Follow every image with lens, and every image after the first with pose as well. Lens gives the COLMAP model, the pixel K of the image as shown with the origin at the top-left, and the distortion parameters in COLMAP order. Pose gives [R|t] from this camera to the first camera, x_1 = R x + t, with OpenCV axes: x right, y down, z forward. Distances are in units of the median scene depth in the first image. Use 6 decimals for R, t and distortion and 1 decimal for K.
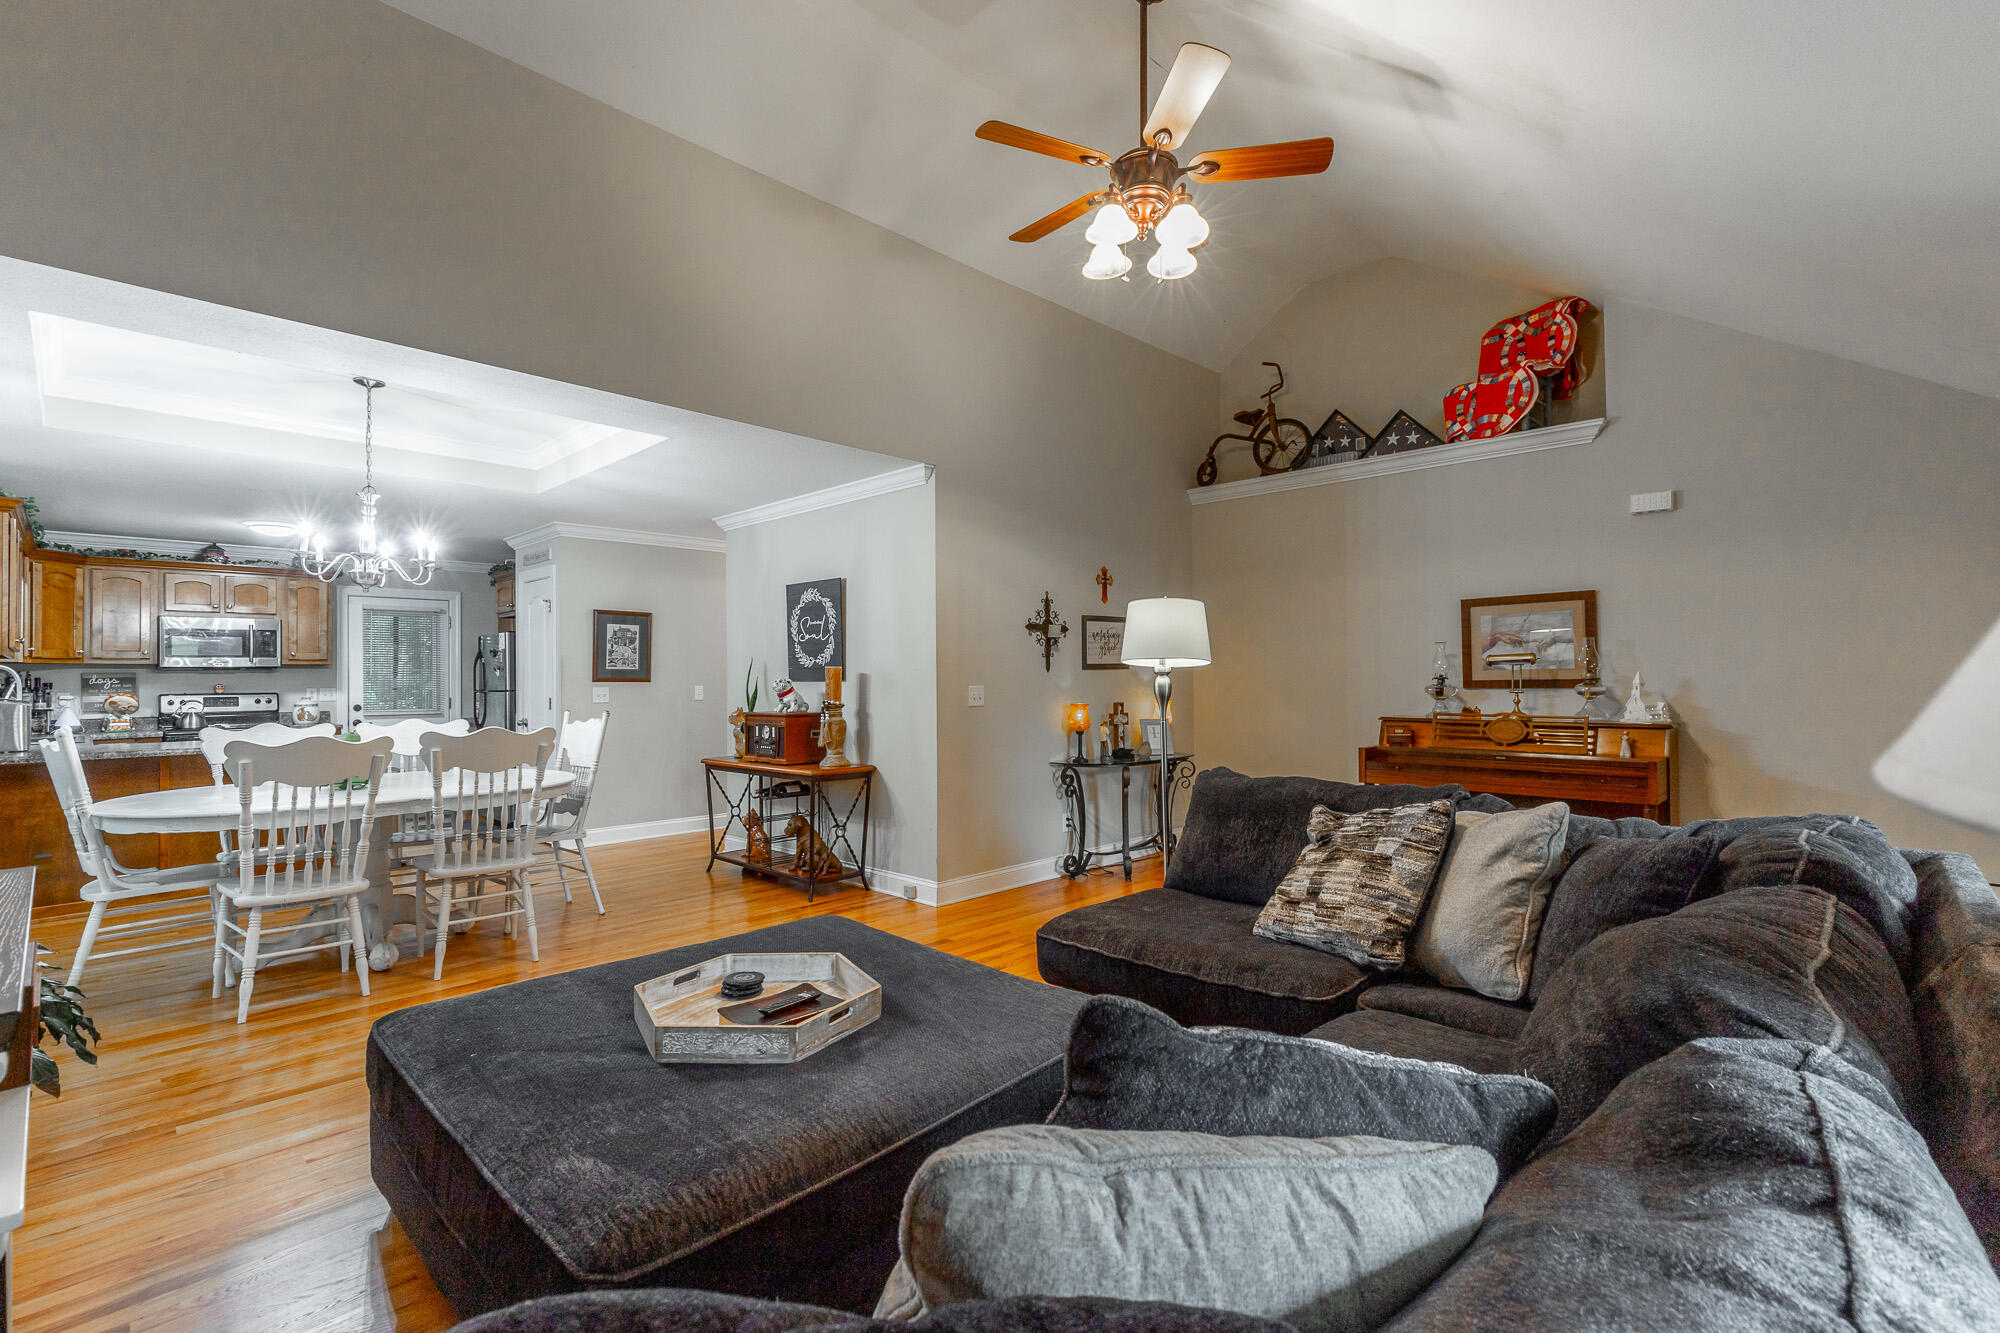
lens RADIAL K [[903.4, 0, 996.9], [0, 903.4, 669.8], [0, 0, 1]] dist [0.007201, -0.000333]
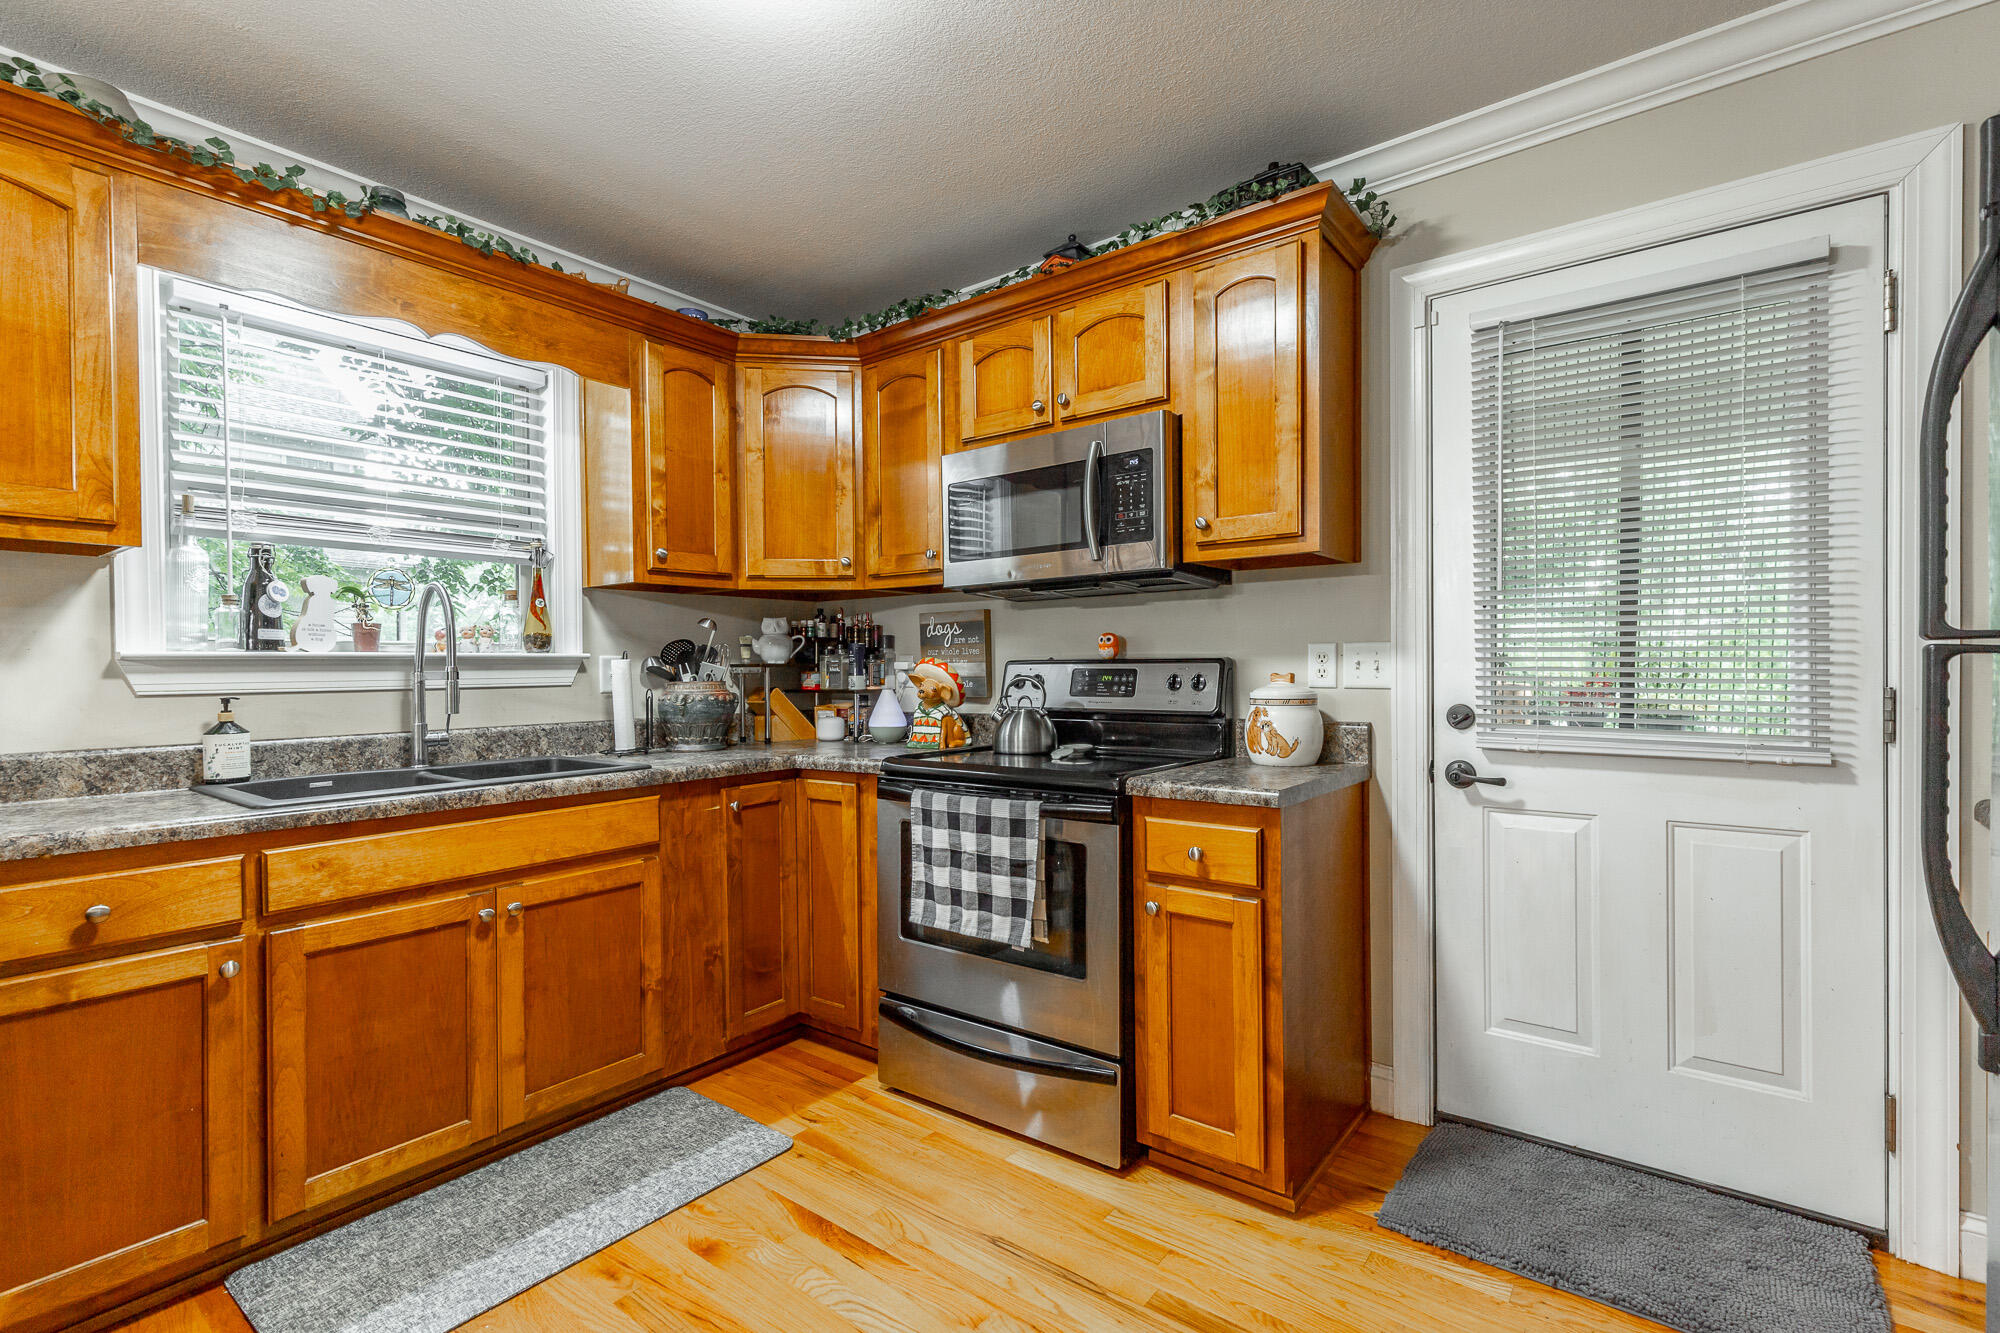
lens RADIAL K [[903.4, 0, 997.8], [0, 903.4, 667.0], [0, 0, 1]] dist [0.007201, -0.000333]
pose [[0.108074, 0.009432, -0.994098, -0.489136], [0.016083, 0.999808, 0.011235, 0.023881], [0.994013, -0.017202, 0.107902, 0.896832]]
